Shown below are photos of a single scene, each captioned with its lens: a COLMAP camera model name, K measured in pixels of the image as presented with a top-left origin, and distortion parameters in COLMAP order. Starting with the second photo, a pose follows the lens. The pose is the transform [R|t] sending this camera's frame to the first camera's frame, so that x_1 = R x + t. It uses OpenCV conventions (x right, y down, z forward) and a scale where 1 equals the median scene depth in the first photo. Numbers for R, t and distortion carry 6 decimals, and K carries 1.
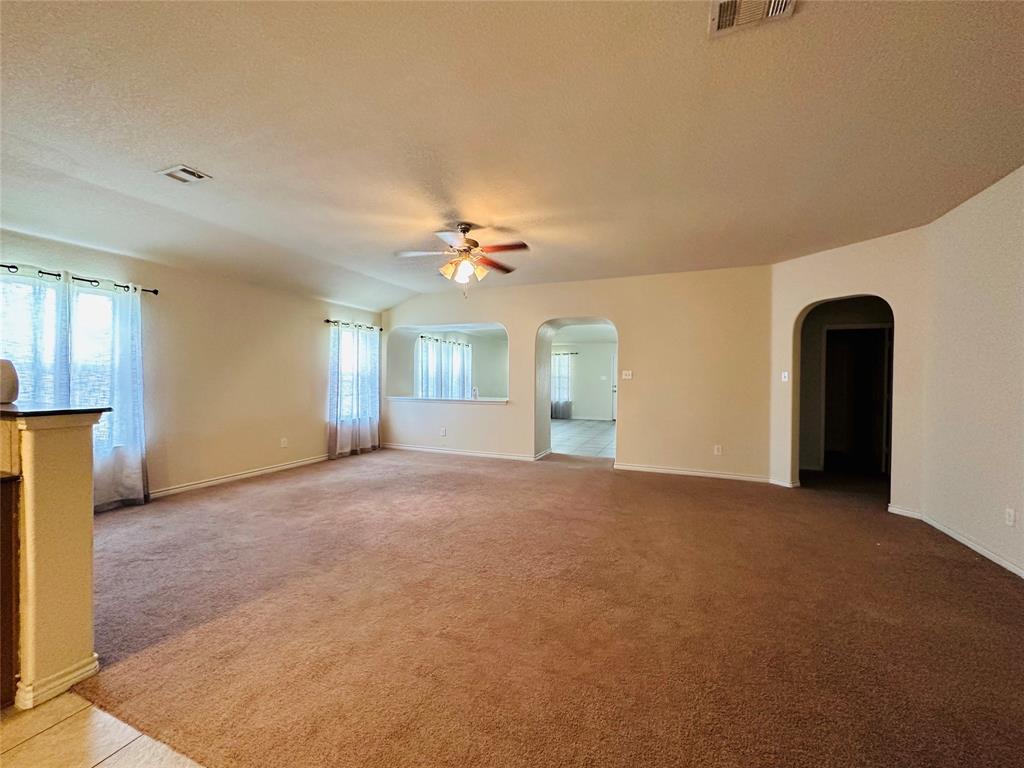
lens RADIAL K [[407.2, 0, 514.9], [0, 407.2, 381.2], [0, 0, 1]] dist [-0.019909, -0.000312]
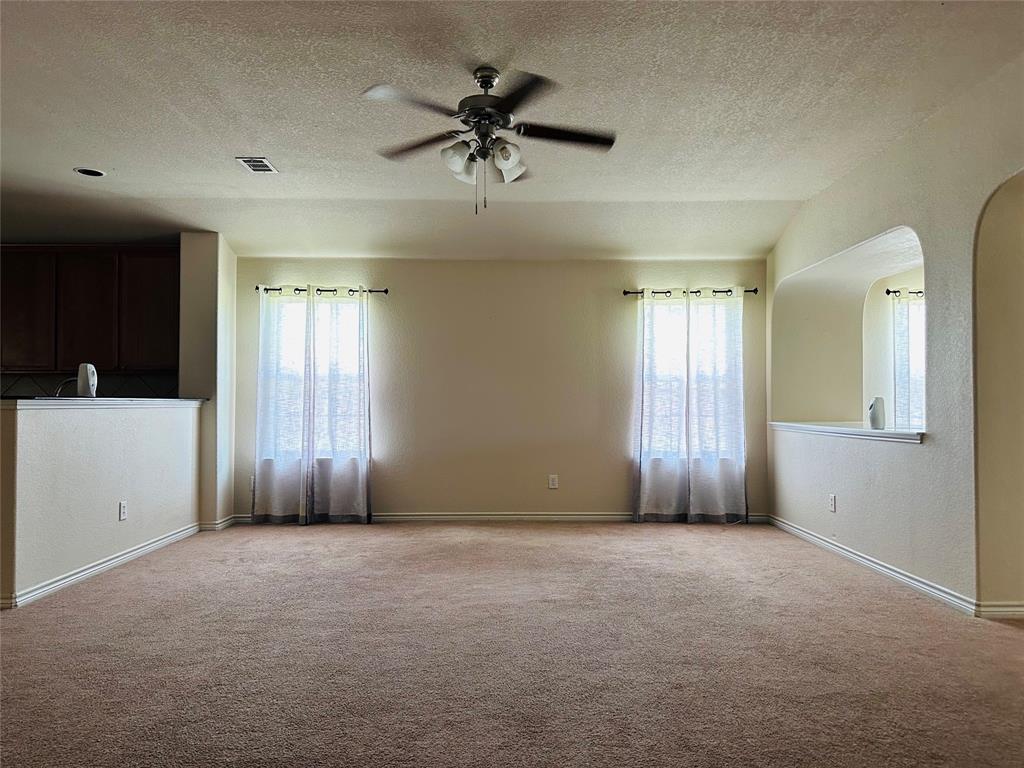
lens RADIAL K [[713.8, 0, 513.5], [0, 713.8, 391.4], [0, 0, 1]] dist [0.024096, -0.030365]
pose [[0.399527, -0.022856, -0.916437, 0.444861], [-0.000048, 0.999689, -0.024953, 0.026981], [0.916722, 0.010014, 0.399401, 0.413123]]
